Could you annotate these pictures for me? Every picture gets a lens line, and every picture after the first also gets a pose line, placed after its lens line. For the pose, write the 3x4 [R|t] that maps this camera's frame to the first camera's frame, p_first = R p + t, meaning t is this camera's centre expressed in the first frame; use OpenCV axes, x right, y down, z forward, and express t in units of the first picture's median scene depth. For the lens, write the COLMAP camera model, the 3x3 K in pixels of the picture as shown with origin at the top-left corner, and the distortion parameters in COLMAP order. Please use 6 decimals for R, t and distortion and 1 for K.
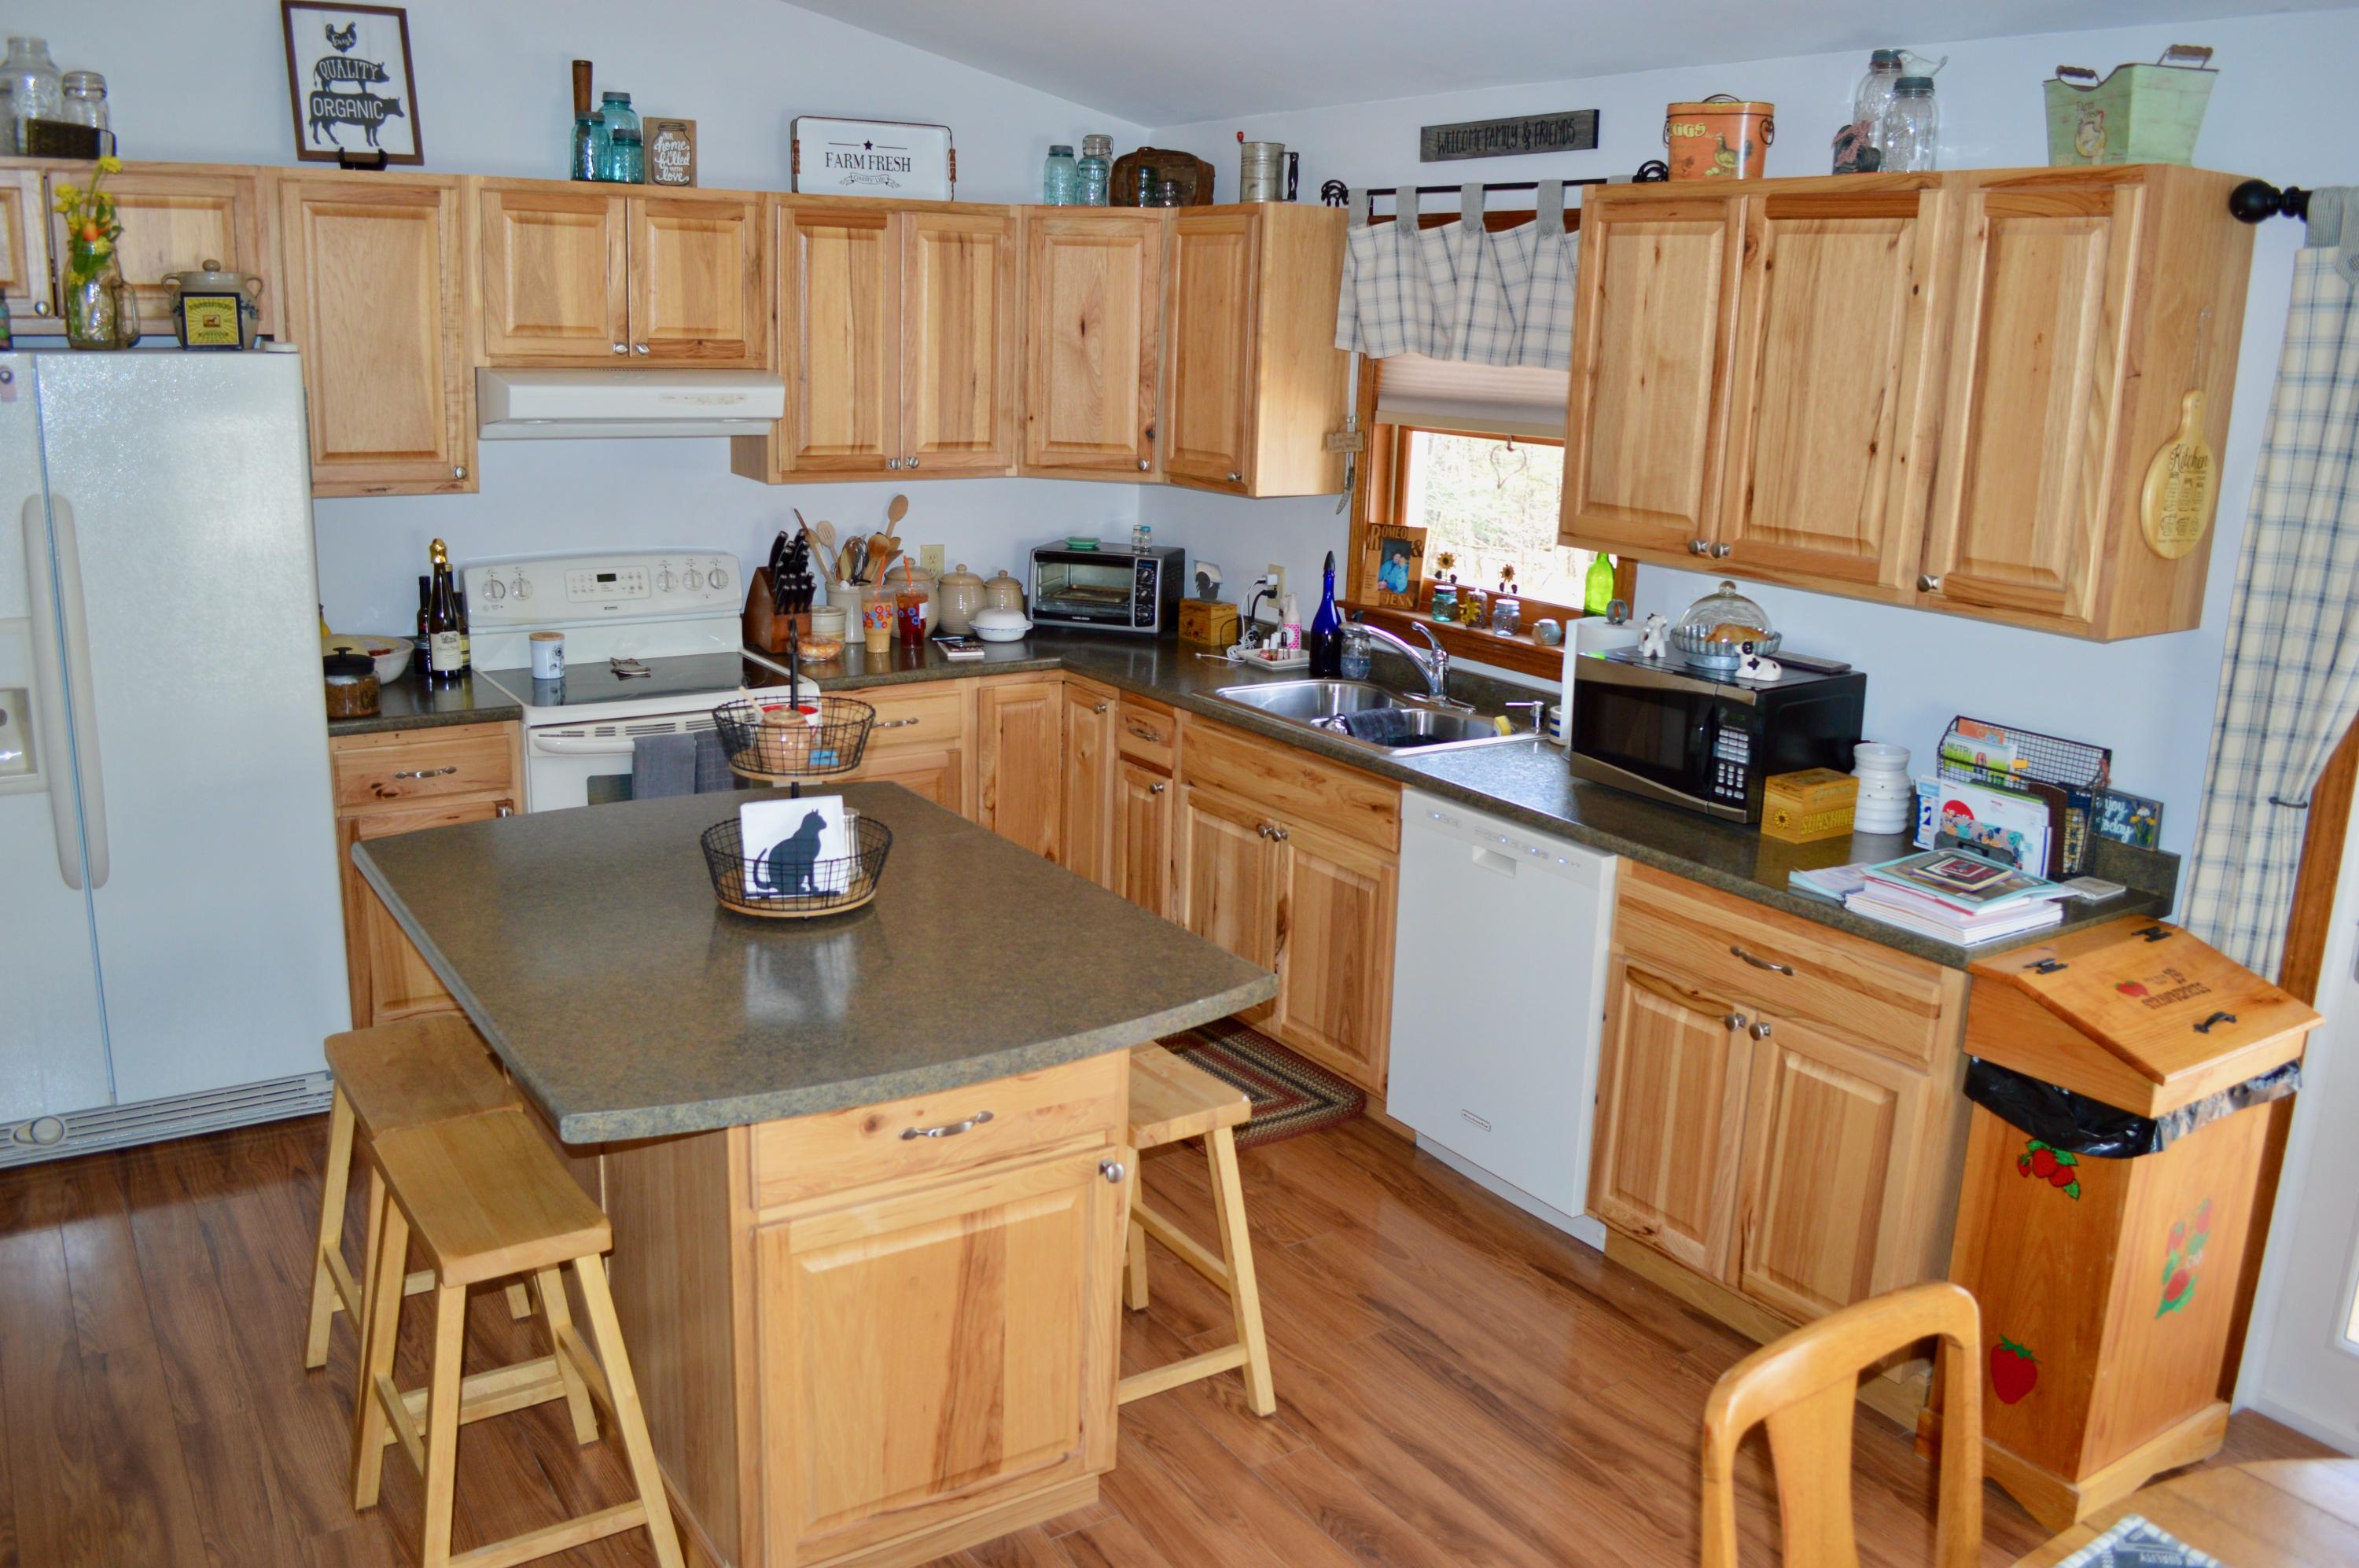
lens RADIAL K [[1873.1, 0, 1180.3], [0, 1873.1, 783.8], [0, 0, 1]] dist [-0.086677, 0.014389]
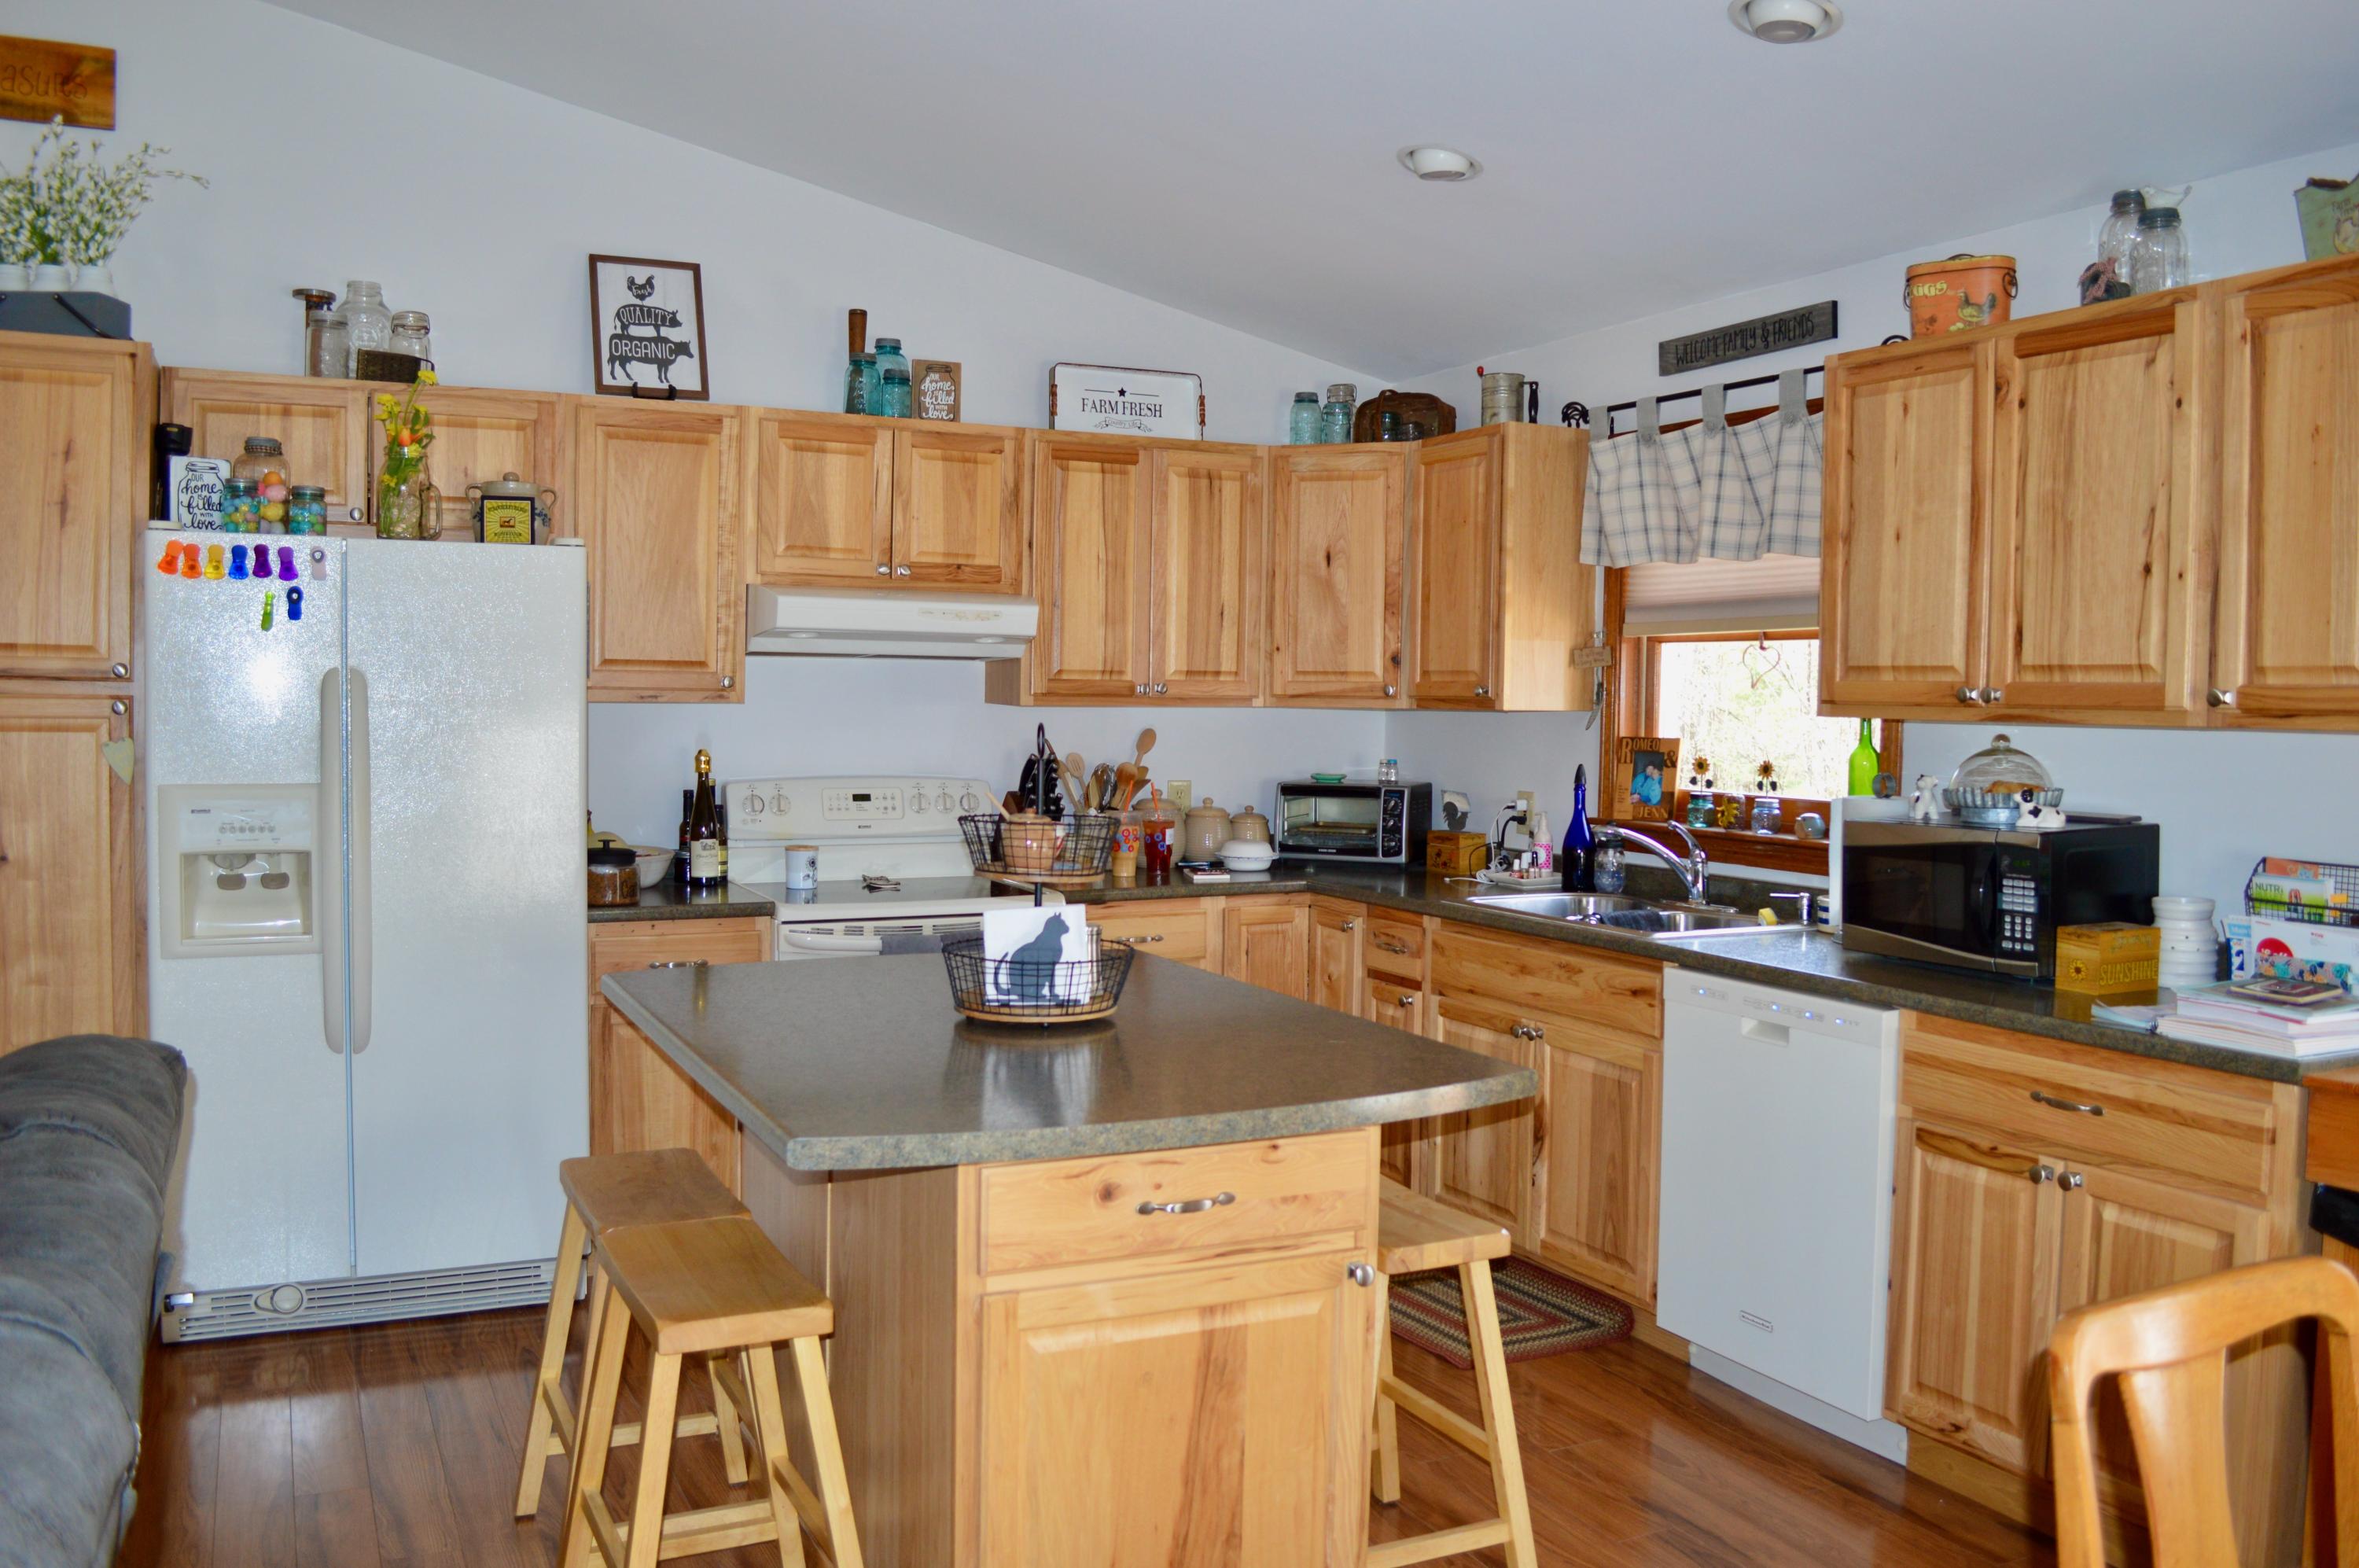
lens RADIAL K [[1873.1, 0, 1181.9], [0, 1873.1, 778.6], [0, 0, 1]] dist [-0.086677, 0.014389]
pose [[0.991624, -0.011686, -0.128627, -0.002196], [-0.013867, 0.980509, -0.195985, 0.102847], [0.128410, 0.196127, 0.972134, 0.026183]]
